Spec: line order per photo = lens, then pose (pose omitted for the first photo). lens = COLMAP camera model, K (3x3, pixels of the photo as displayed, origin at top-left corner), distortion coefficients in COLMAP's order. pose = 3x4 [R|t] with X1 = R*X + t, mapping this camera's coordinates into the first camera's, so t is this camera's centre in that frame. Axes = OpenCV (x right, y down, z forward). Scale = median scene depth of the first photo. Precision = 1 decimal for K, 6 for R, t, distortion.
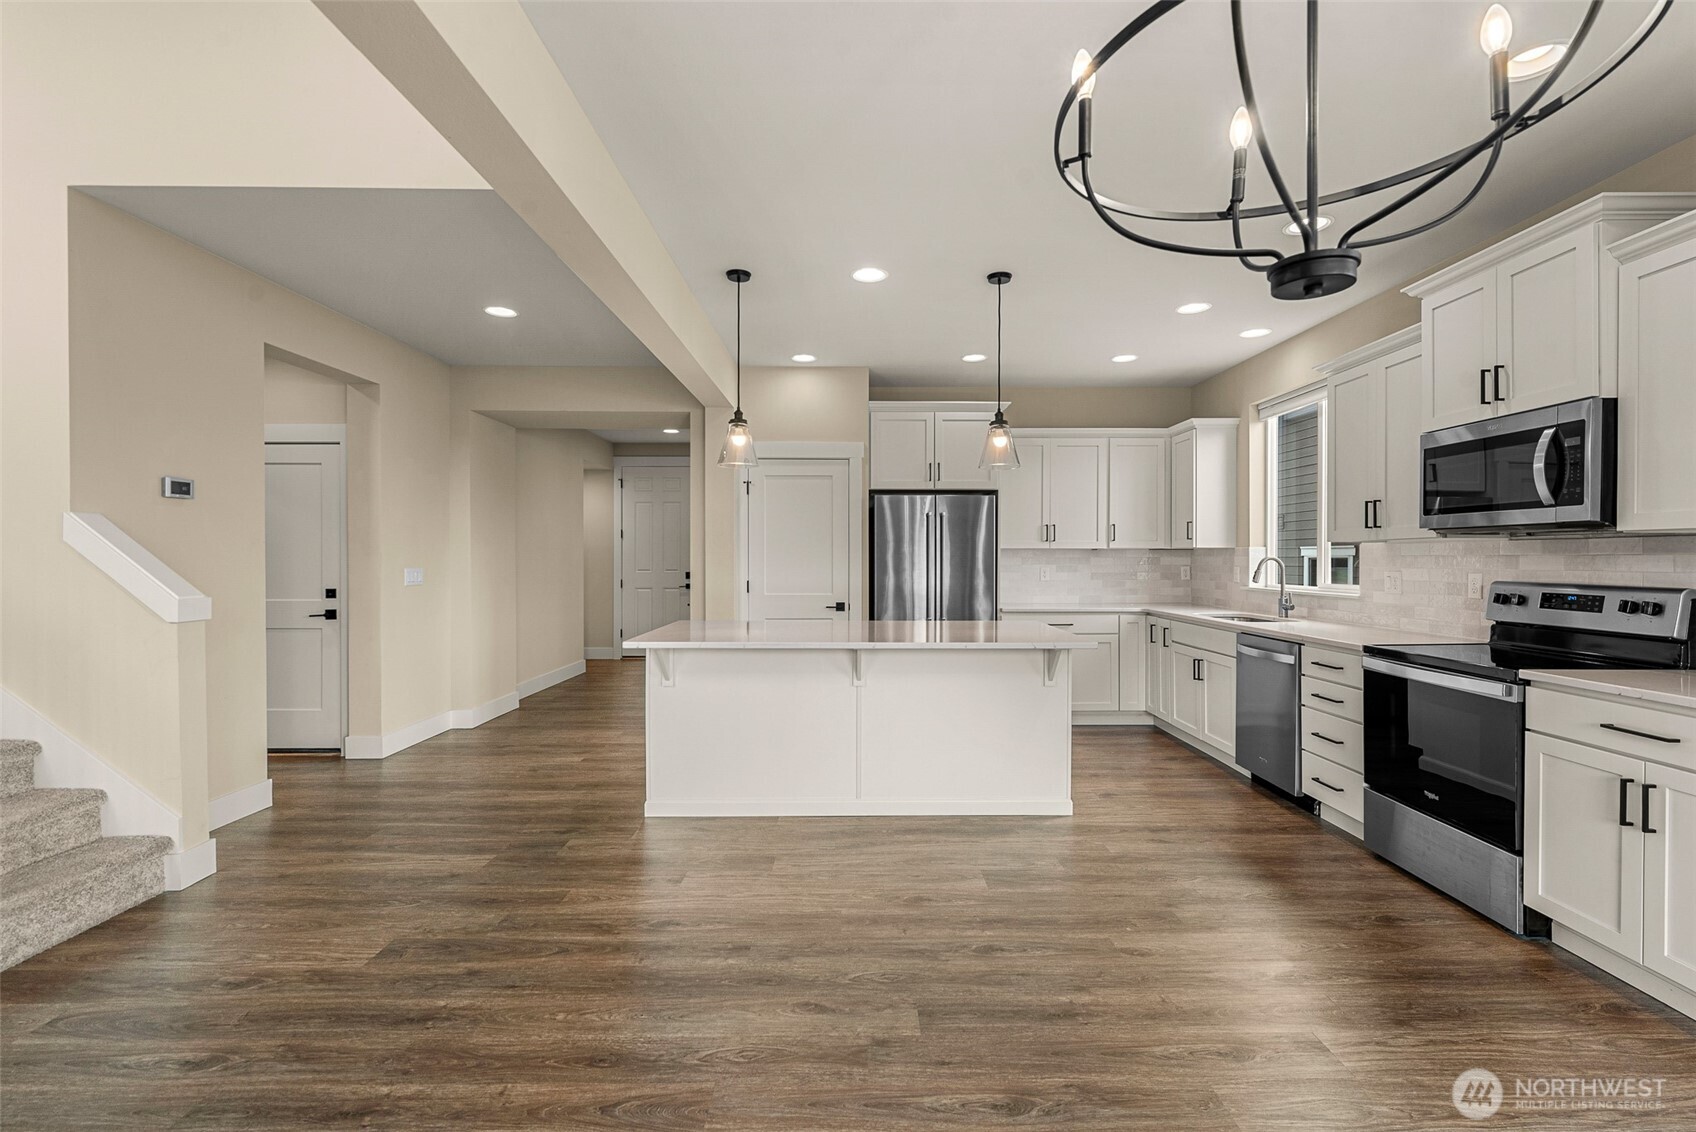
lens RADIAL K [[749.6, 0, 854.4], [0, 749.6, 563.2], [0, 0, 1]] dist [0.010382, -0.000061]
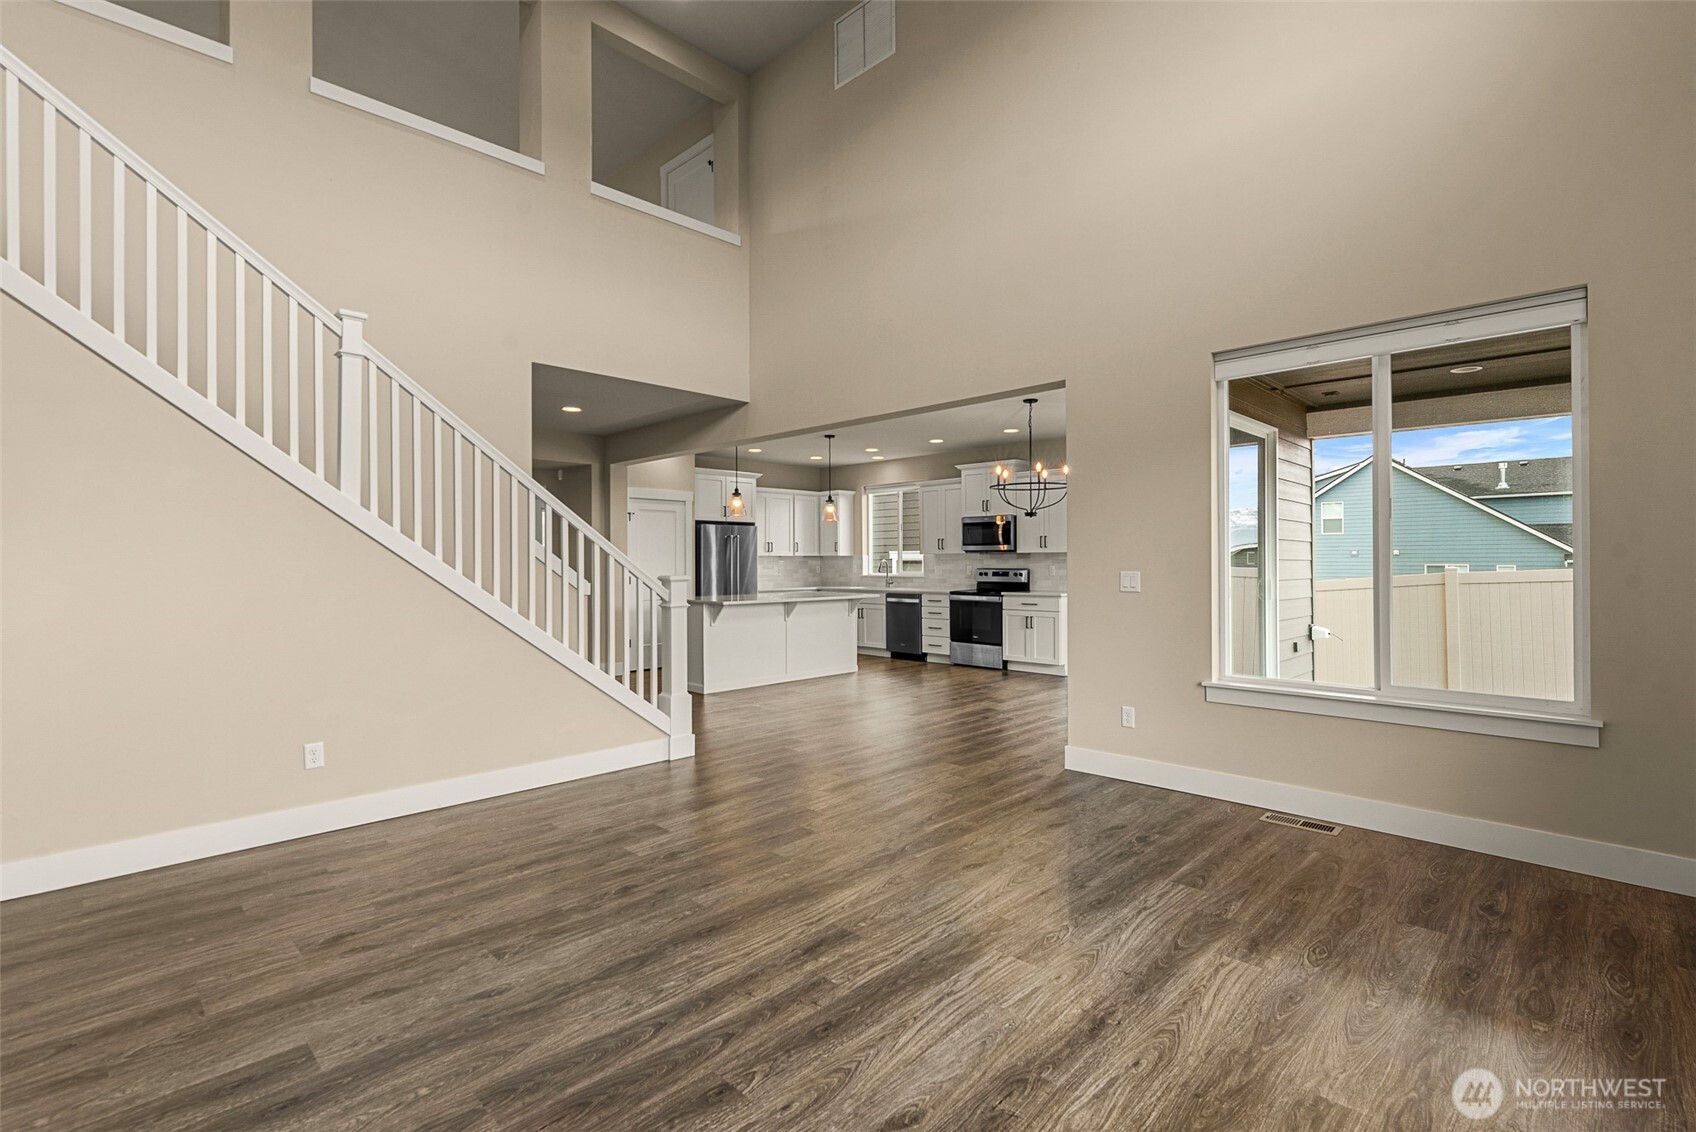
lens RADIAL K [[783.2, 0, 848.0], [0, 783.2, 566.0], [0, 0, 1]] dist [-0.000837, -0.000042]
pose [[0.717123, -0.007921, 0.696902, -1.633716], [0.009532, 0.999953, 0.001557, 0.005688], [-0.696882, 0.005526, 0.717165, -0.835159]]
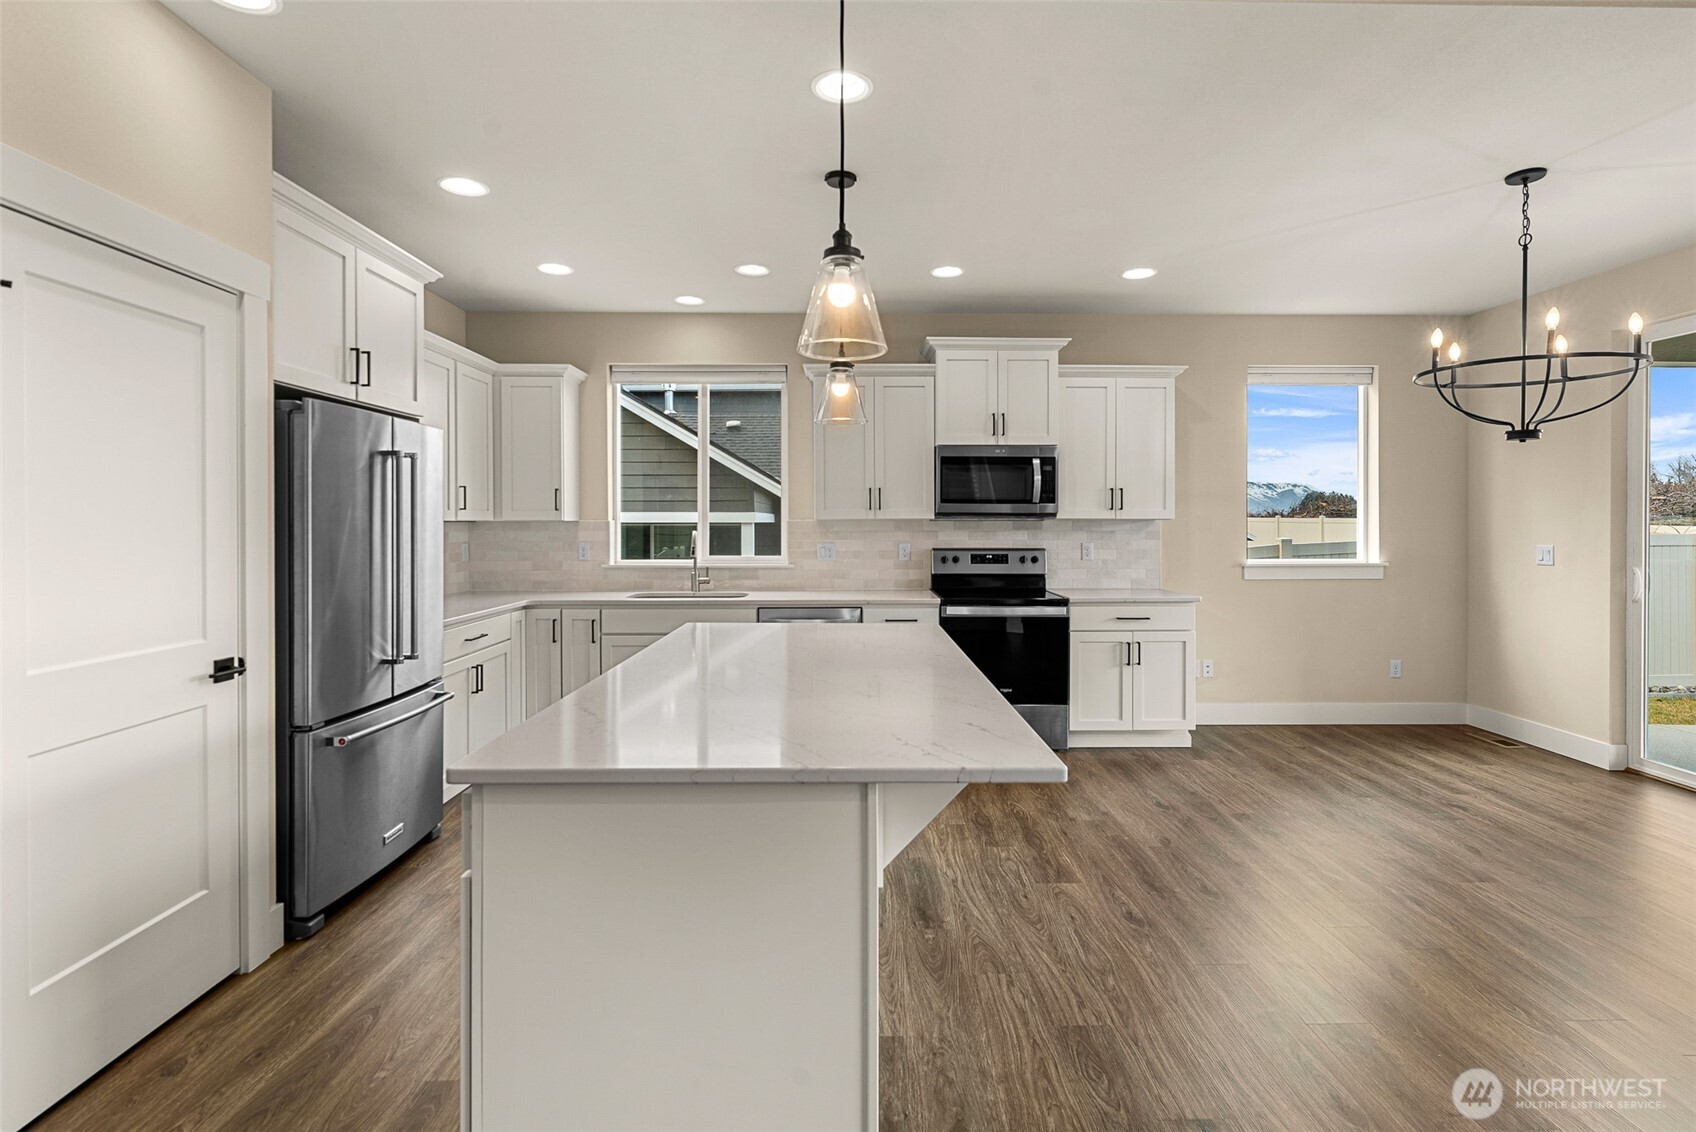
lens RADIAL K [[810.0, 0, 851.9], [0, 810.0, 537.9], [0, 0, 1]] dist [-0.001494, -0.000095]
pose [[-0.010028, -0.016972, 0.999806, -0.758070], [0.007894, 0.999823, 0.017052, -0.025064], [-0.999919, 0.008063, -0.009893, 1.165878]]
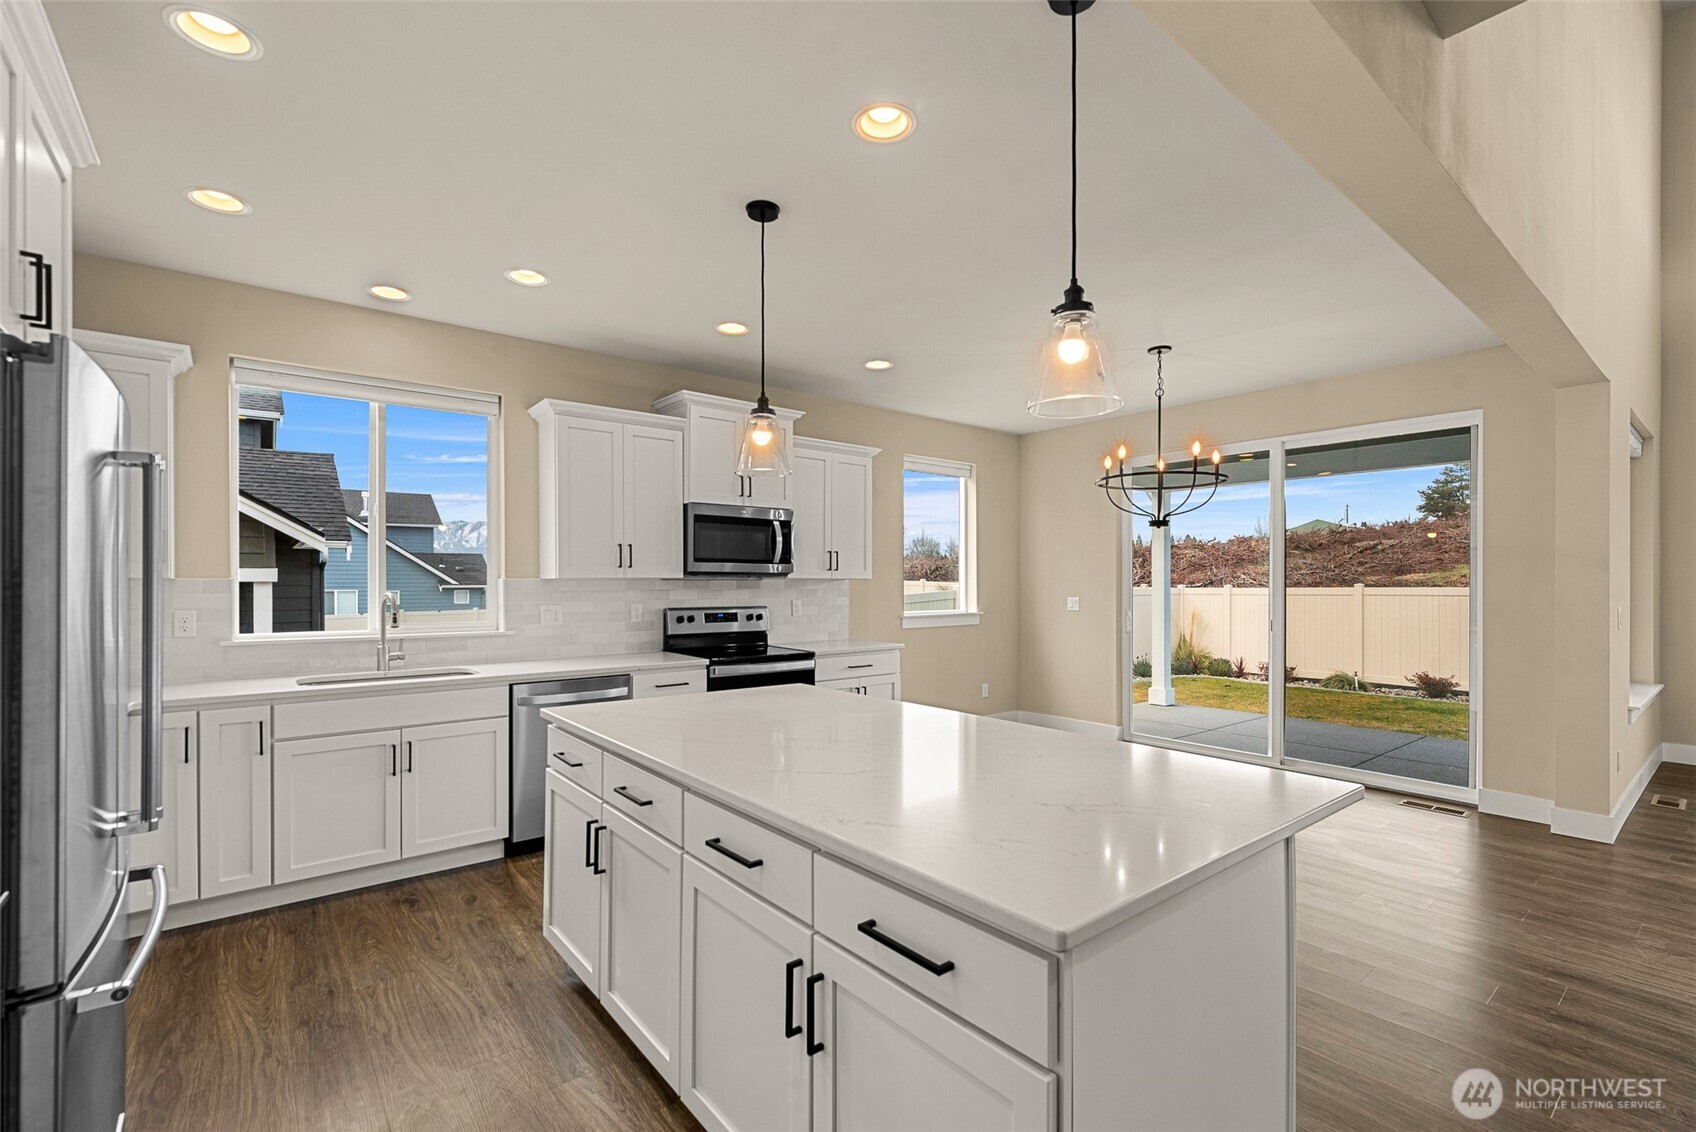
lens RADIAL K [[746.4, 0, 842.5], [0, 746.4, 587.5], [0, 0, 1]] dist [0.000055, 0.000005]
pose [[-0.617754, -0.005464, 0.786352, -0.487050], [0.006136, 0.999912, 0.011769, -0.030491], [-0.786347, 0.012095, -0.617666, 1.609825]]
